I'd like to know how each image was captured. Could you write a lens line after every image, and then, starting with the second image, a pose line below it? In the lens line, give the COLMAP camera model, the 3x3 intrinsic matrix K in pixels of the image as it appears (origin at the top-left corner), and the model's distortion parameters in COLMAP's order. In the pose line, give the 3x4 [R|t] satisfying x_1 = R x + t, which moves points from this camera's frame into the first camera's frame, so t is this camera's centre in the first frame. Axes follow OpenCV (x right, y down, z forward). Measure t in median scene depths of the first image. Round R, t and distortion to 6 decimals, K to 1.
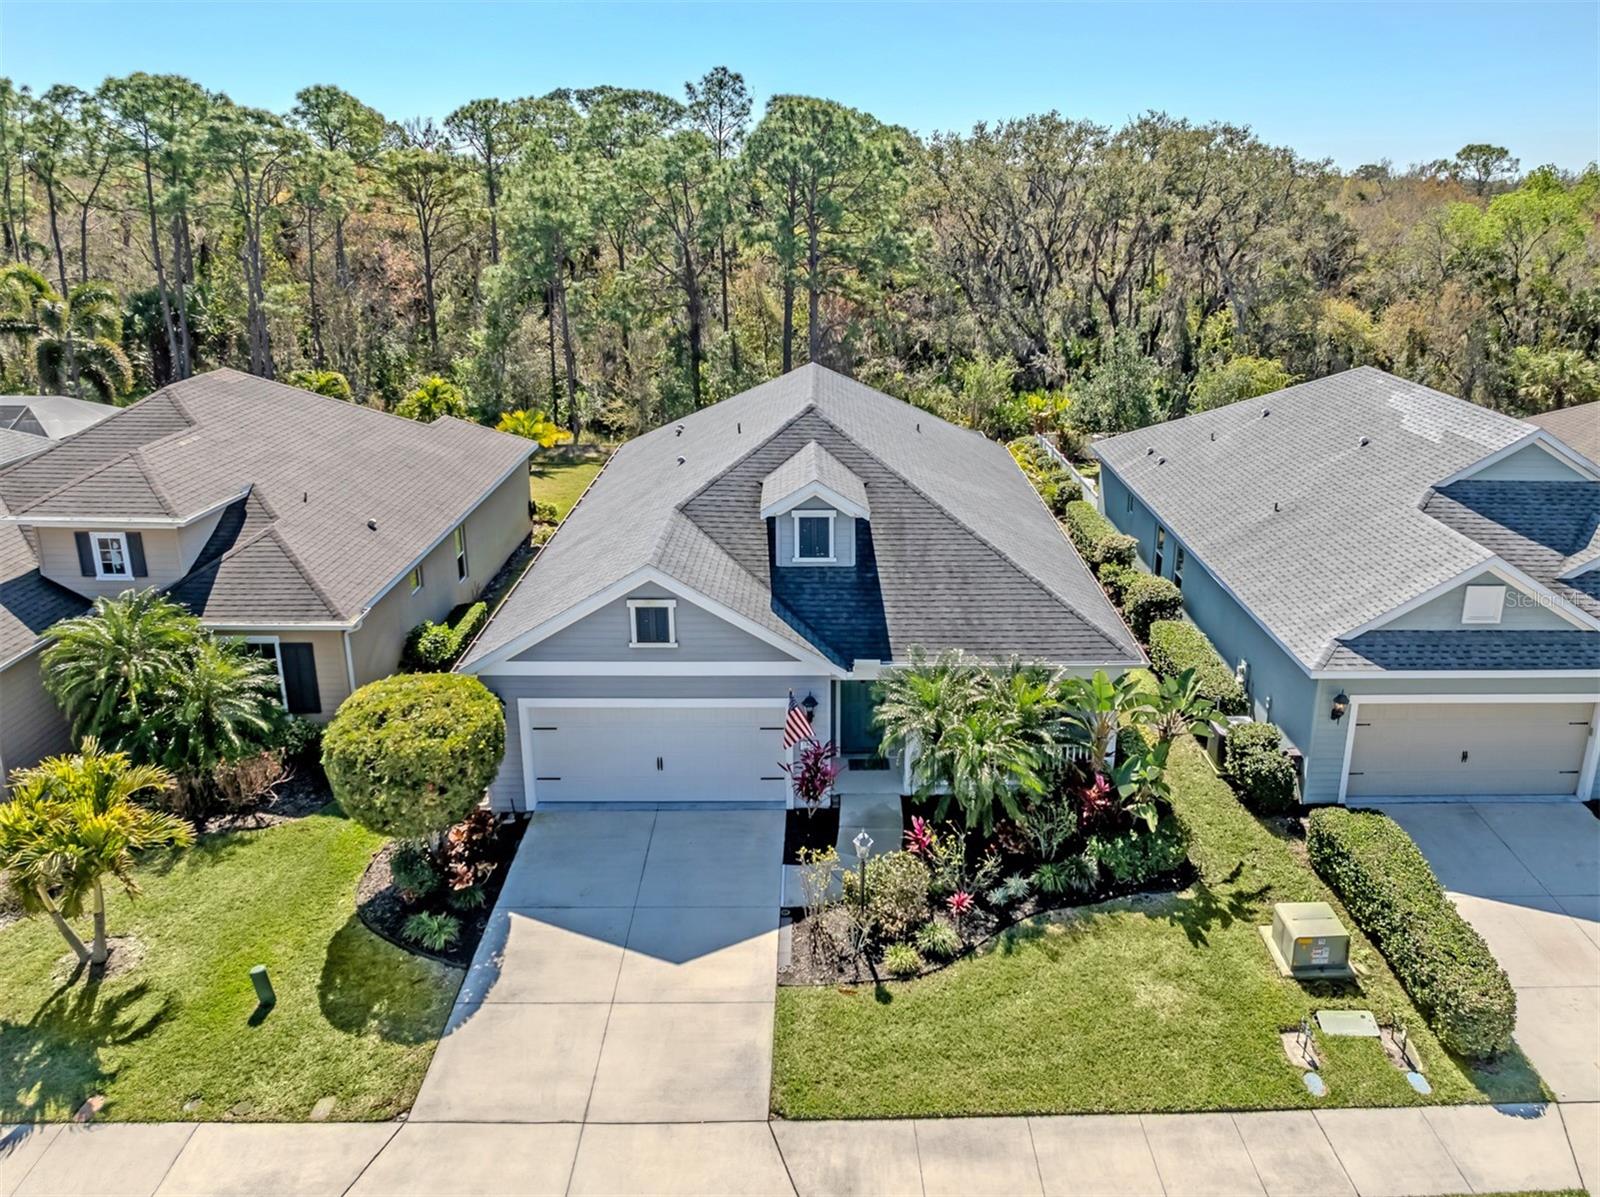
lens RADIAL K [[1155.3, 0, 826.9], [0, 1155.3, 595.6], [0, 0, 1]] dist [-0.026322, 0.004569]
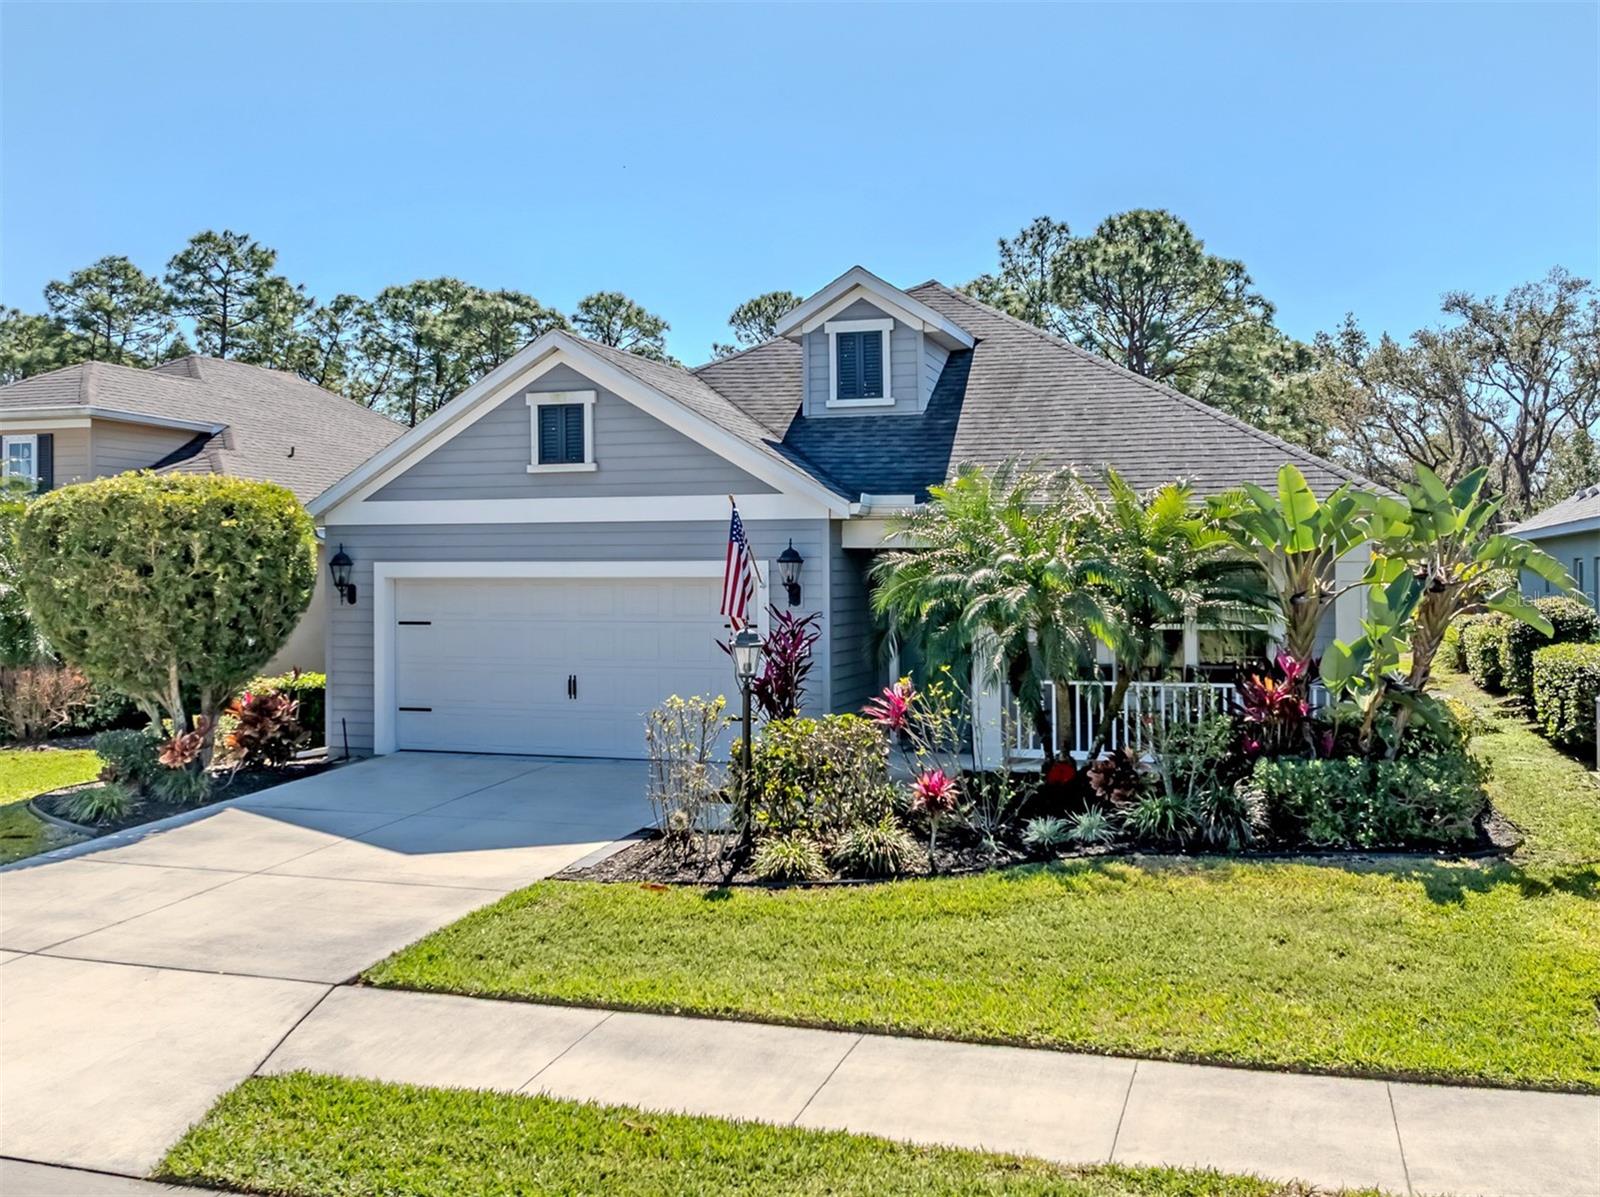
lens RADIAL K [[1463.5, 0, 800.0], [0, 1463.5, 598.5], [0, 0, 1]] dist [-0.014140, -0.005041]
pose [[0.947947, 0.002588, -0.318417, 0.229316], [-0.098598, 0.953208, -0.285785, 0.325987], [0.302778, 0.302305, 0.903846, 0.329176]]
